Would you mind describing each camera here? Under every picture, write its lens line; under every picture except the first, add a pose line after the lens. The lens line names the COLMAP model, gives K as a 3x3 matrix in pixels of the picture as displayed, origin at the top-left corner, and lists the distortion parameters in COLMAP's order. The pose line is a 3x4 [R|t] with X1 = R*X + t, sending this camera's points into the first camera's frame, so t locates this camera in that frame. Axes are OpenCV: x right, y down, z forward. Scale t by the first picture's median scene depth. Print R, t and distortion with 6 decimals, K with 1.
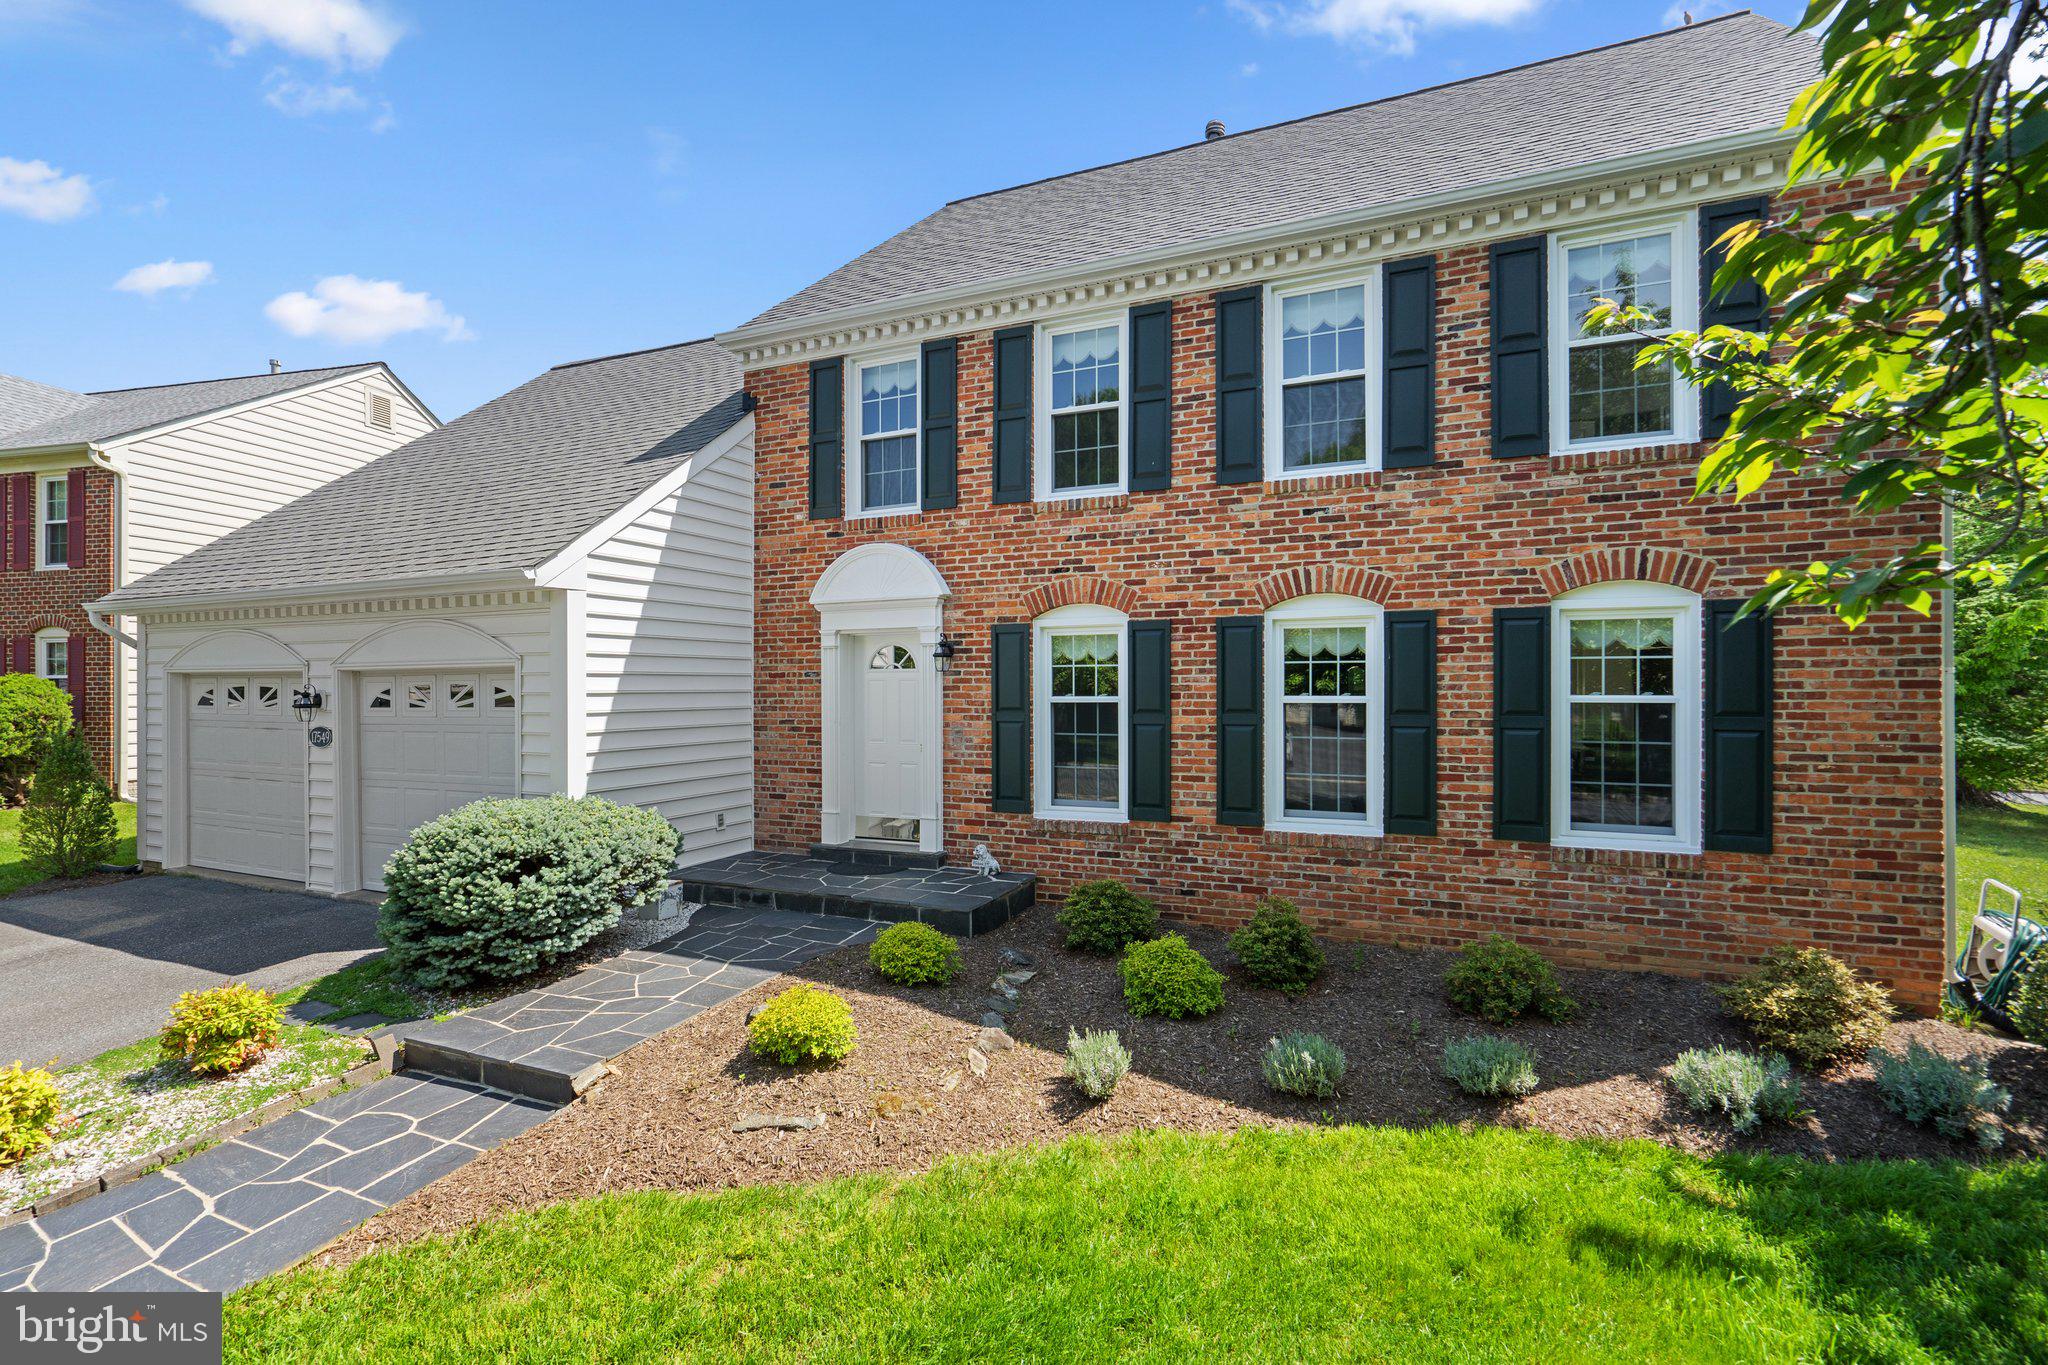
lens RADIAL K [[952.0, 0, 1024.0], [0, 952.0, 682.5], [0, 0, 1]] dist [-0.000275, 0.000681]
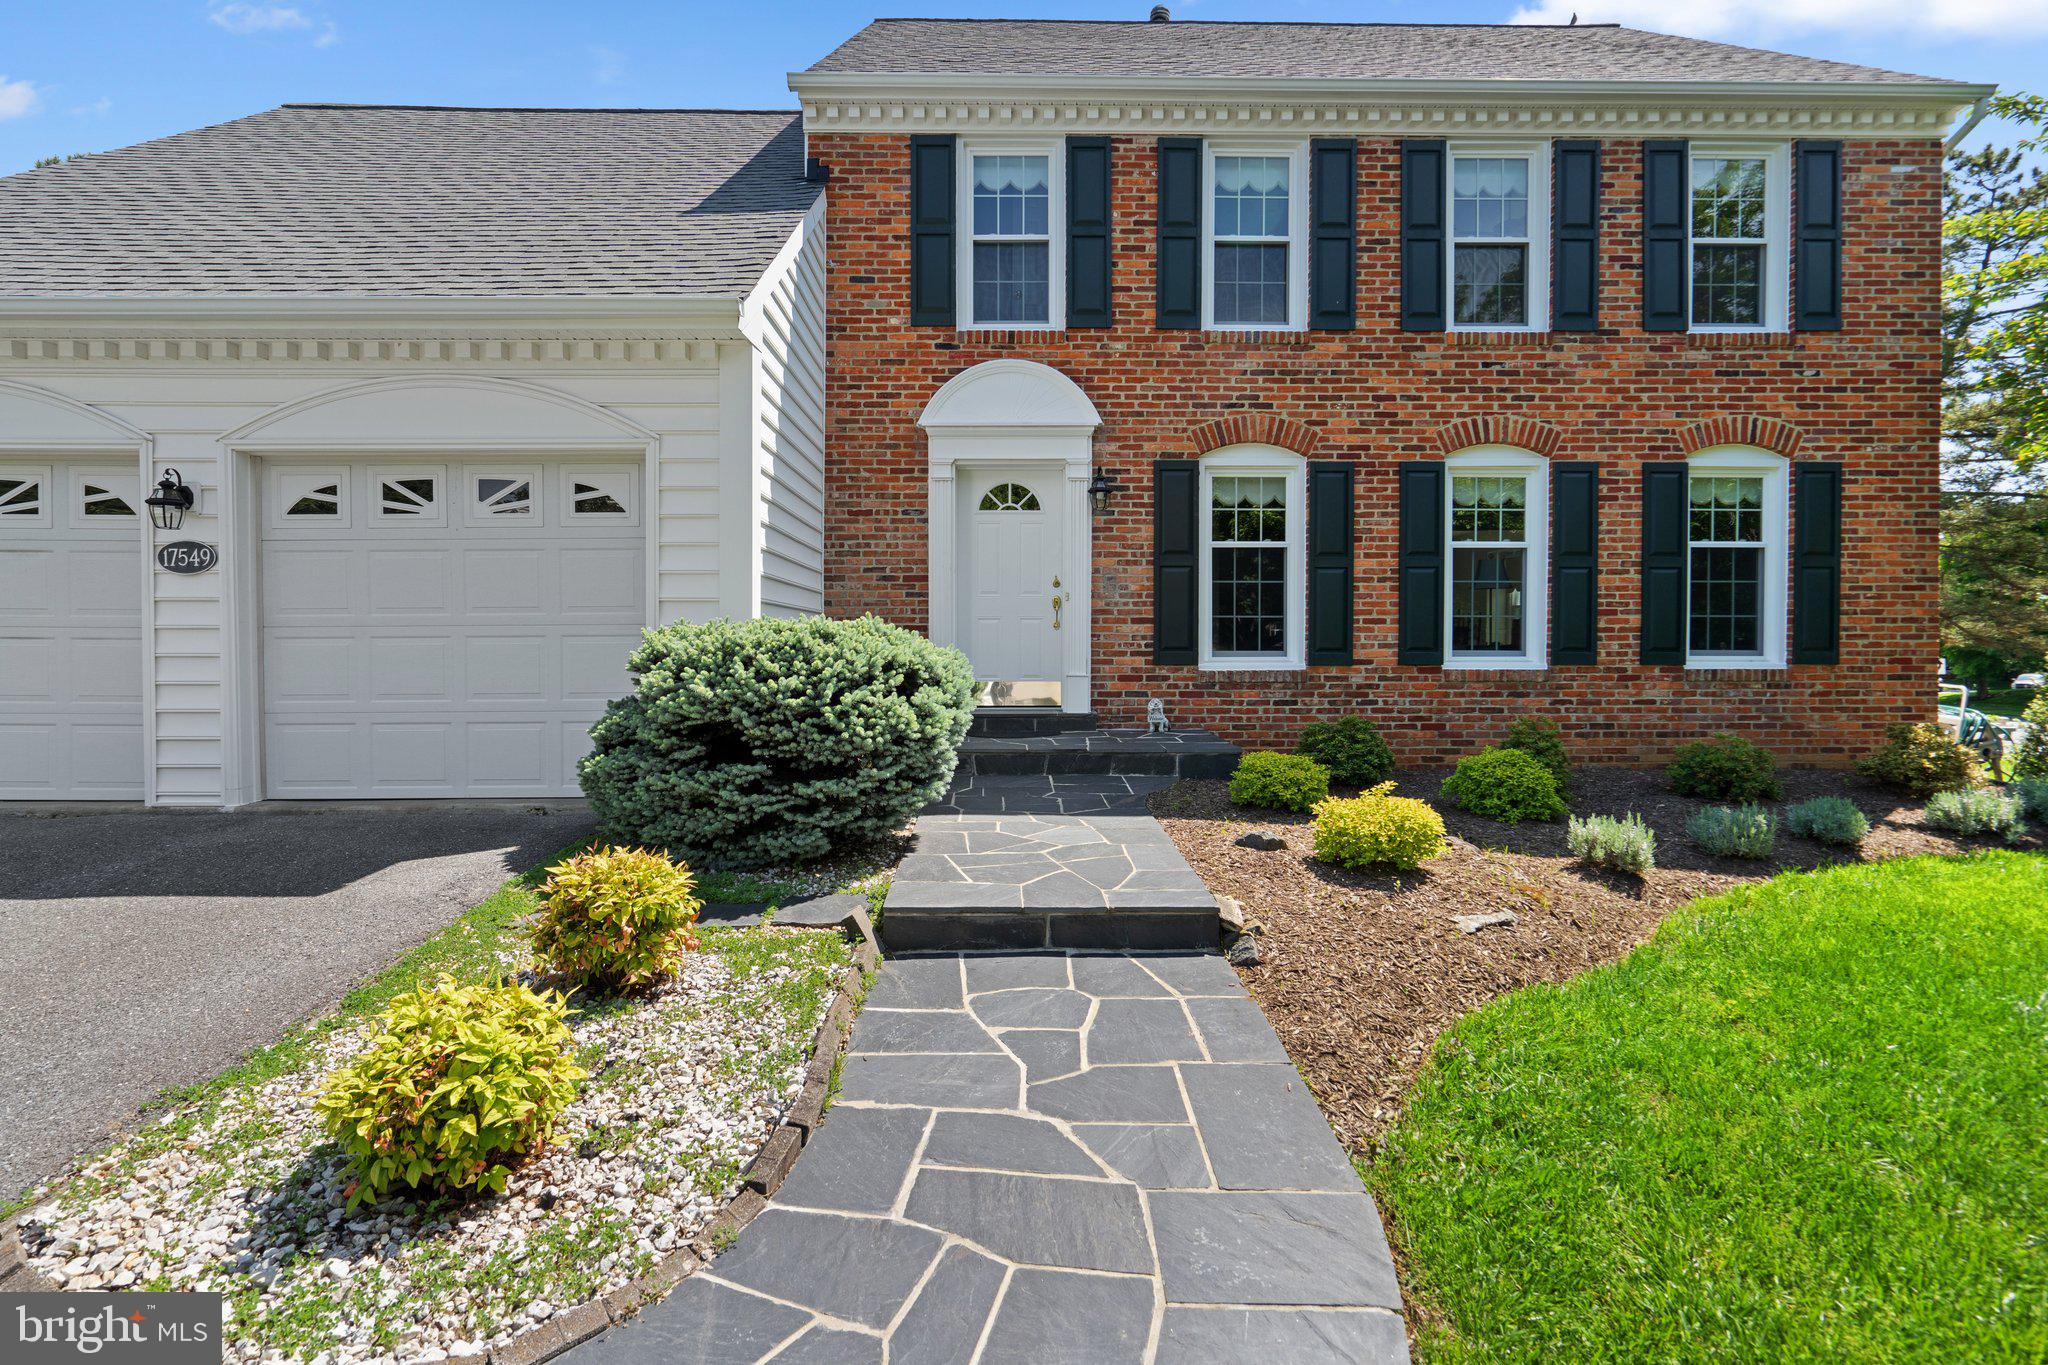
lens RADIAL K [[962.8, 0, 1021.9], [0, 962.8, 654.0], [0, 0, 1]] dist [0.002911, 0.000477]
pose [[0.907284, 0.001553, 0.420516, -0.592889], [-0.006476, 0.999926, 0.010280, 0.128354], [-0.420469, -0.012051, 0.907227, 0.234100]]
